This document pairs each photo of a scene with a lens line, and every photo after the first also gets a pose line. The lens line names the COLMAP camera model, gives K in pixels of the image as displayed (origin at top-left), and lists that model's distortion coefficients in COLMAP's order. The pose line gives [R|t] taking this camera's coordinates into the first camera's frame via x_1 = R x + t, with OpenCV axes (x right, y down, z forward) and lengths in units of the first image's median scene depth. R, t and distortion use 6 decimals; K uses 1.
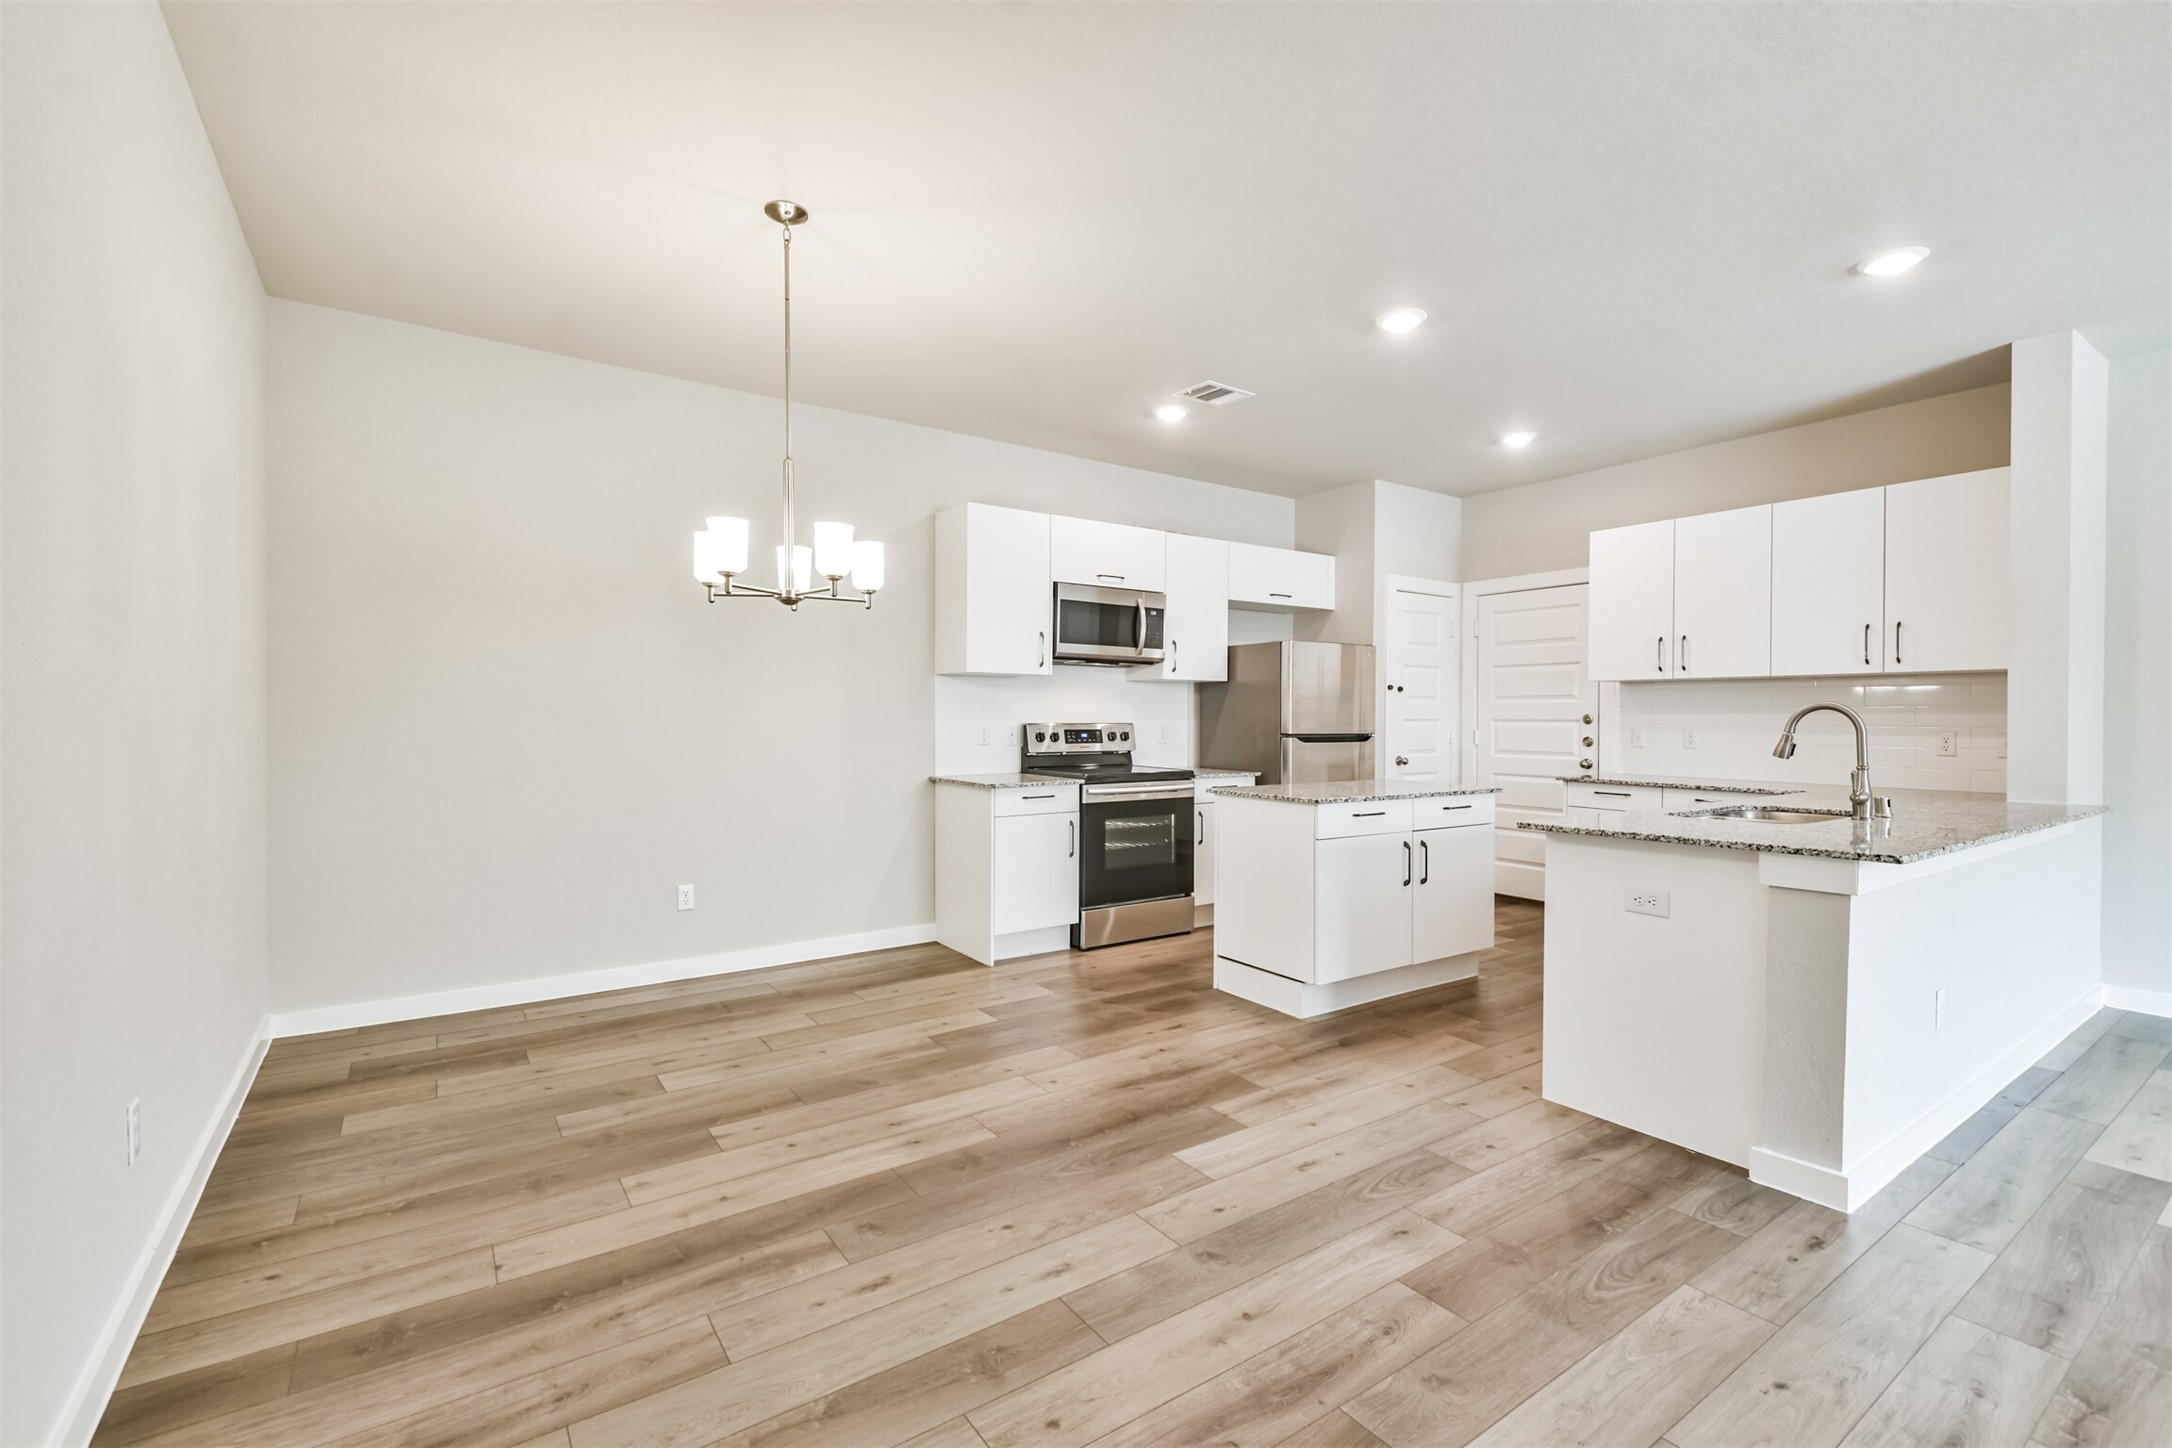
lens RADIAL K [[942.4, 0, 1093.0], [0, 942.4, 715.0], [0, 0, 1]] dist [0.050040, -0.031381]
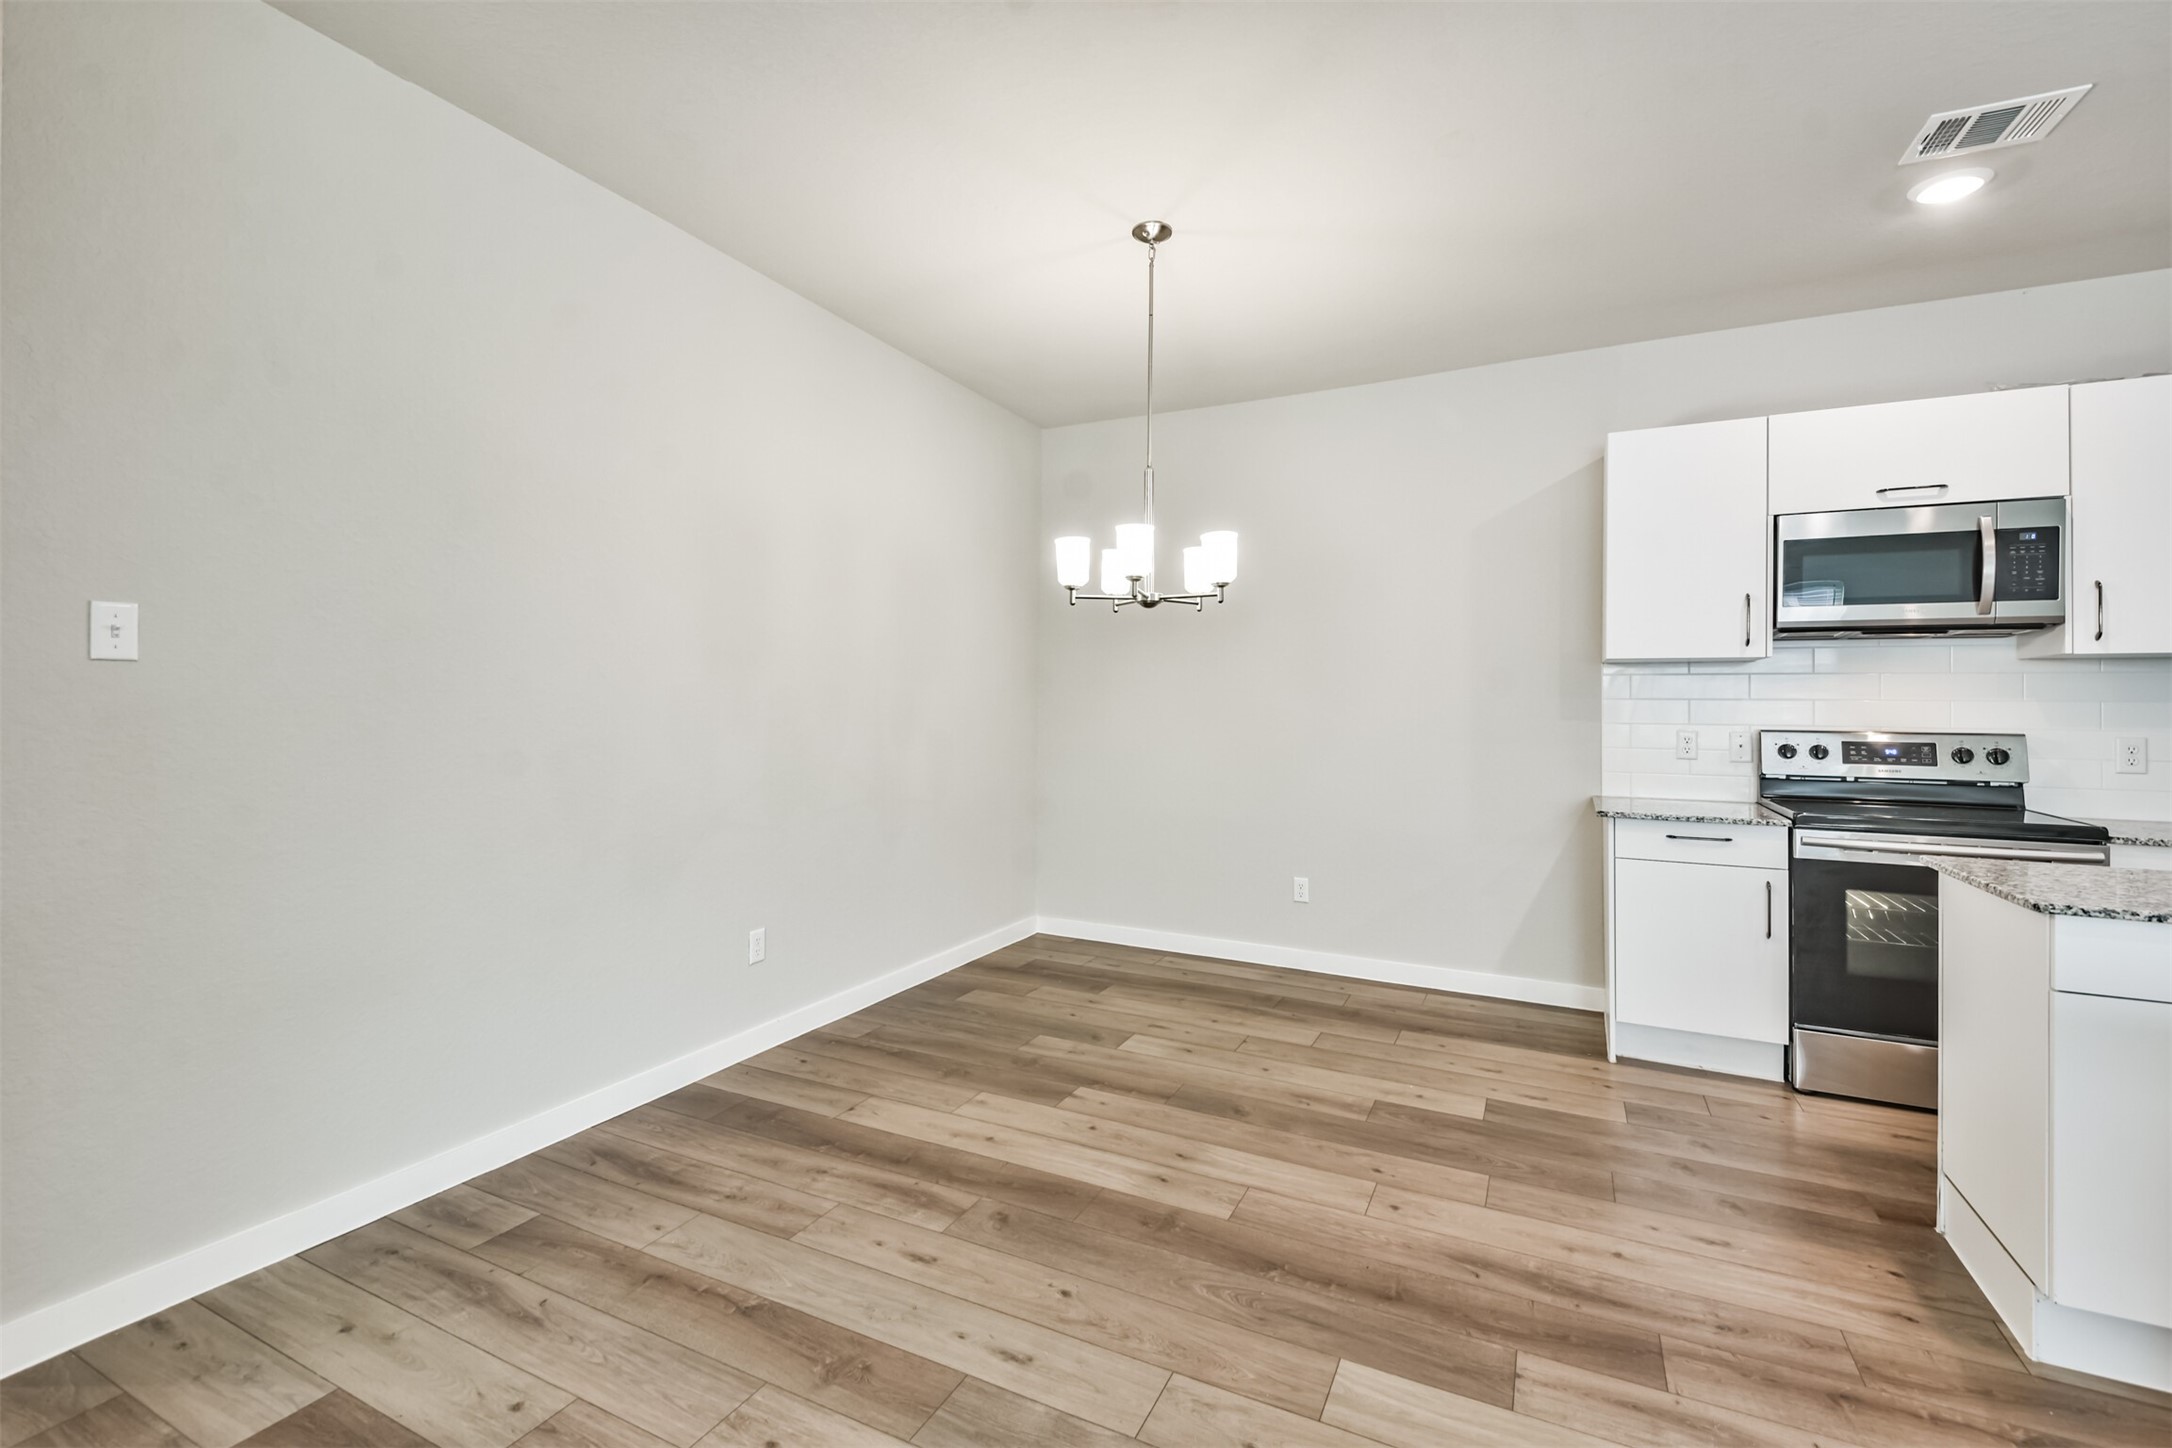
lens RADIAL K [[946.2, 0, 1087.2], [0, 946.2, 692.0], [0, 0, 1]] dist [0.054722, -0.032095]
pose [[0.481116, -0.010435, -0.876595, 0.447308], [-0.006601, 0.999858, -0.015525, -0.006170], [0.876632, 0.013256, 0.480979, 0.363555]]
